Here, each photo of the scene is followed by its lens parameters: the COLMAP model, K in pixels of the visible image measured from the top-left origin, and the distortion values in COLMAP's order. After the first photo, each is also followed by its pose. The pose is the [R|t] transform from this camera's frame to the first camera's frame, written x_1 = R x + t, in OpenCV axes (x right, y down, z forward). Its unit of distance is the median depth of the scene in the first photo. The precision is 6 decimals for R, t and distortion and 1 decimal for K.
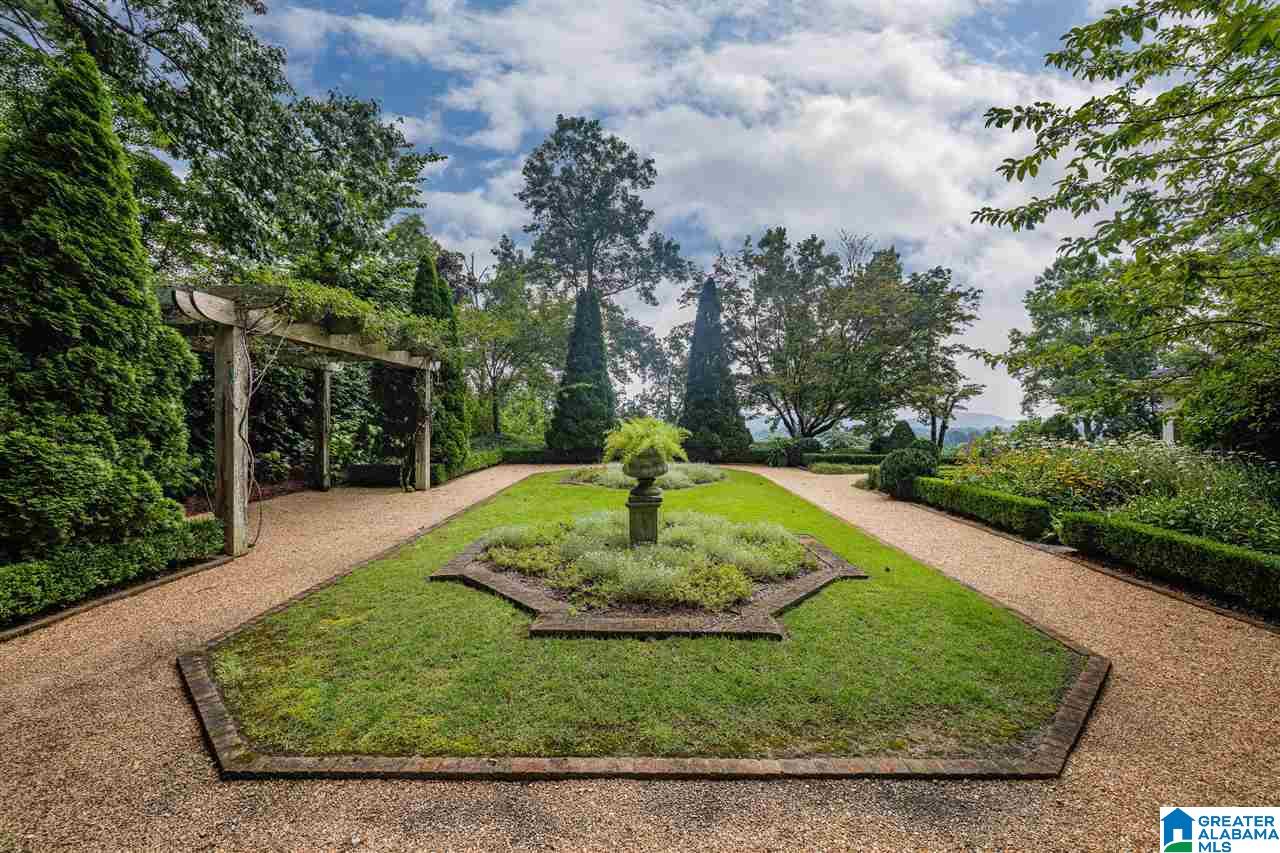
lens RADIAL K [[542.5, 0, 640.9], [0, 542.5, 422.4], [0, 0, 1]] dist [0.002372, 0.000574]
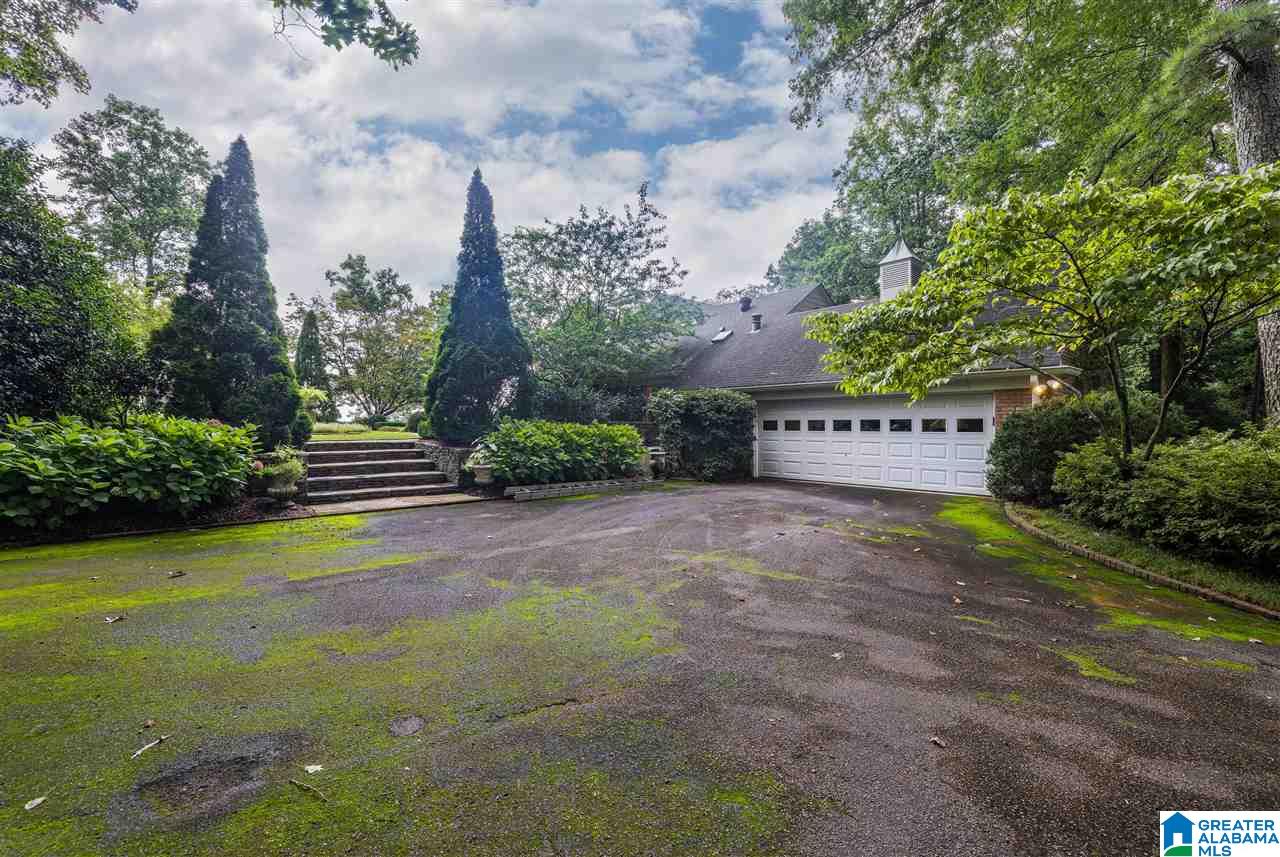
lens RADIAL K [[542.5, 0, 642.2], [0, 542.5, 426.3], [0, 0, 1]] dist [0.002372, 0.000574]
pose [[0.745477, 0.001159, 0.666530, -0.094556], [0.002669, 0.999985, -0.004724, 0.034451], [-0.666526, 0.005300, 0.745463, -0.368059]]
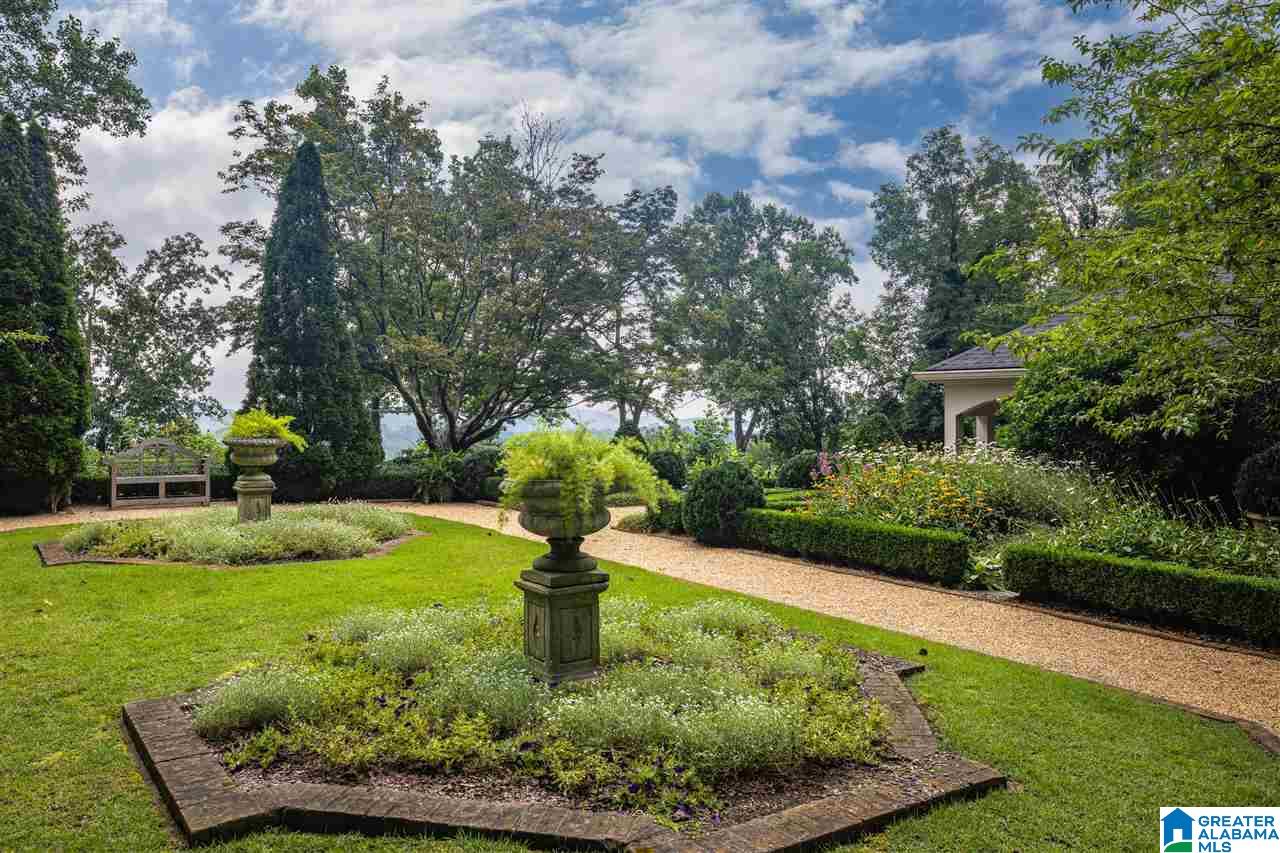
lens RADIAL K [[960.5, 0, 641.8], [0, 960.5, 423.3], [0, 0, 1]] dist [0.001853, 0.000555]
pose [[0.811461, 0.003984, 0.584393, -0.070677], [-0.005522, 0.999984, 0.000850, -0.000606], [-0.584381, -0.003917, 0.811470, 0.036286]]
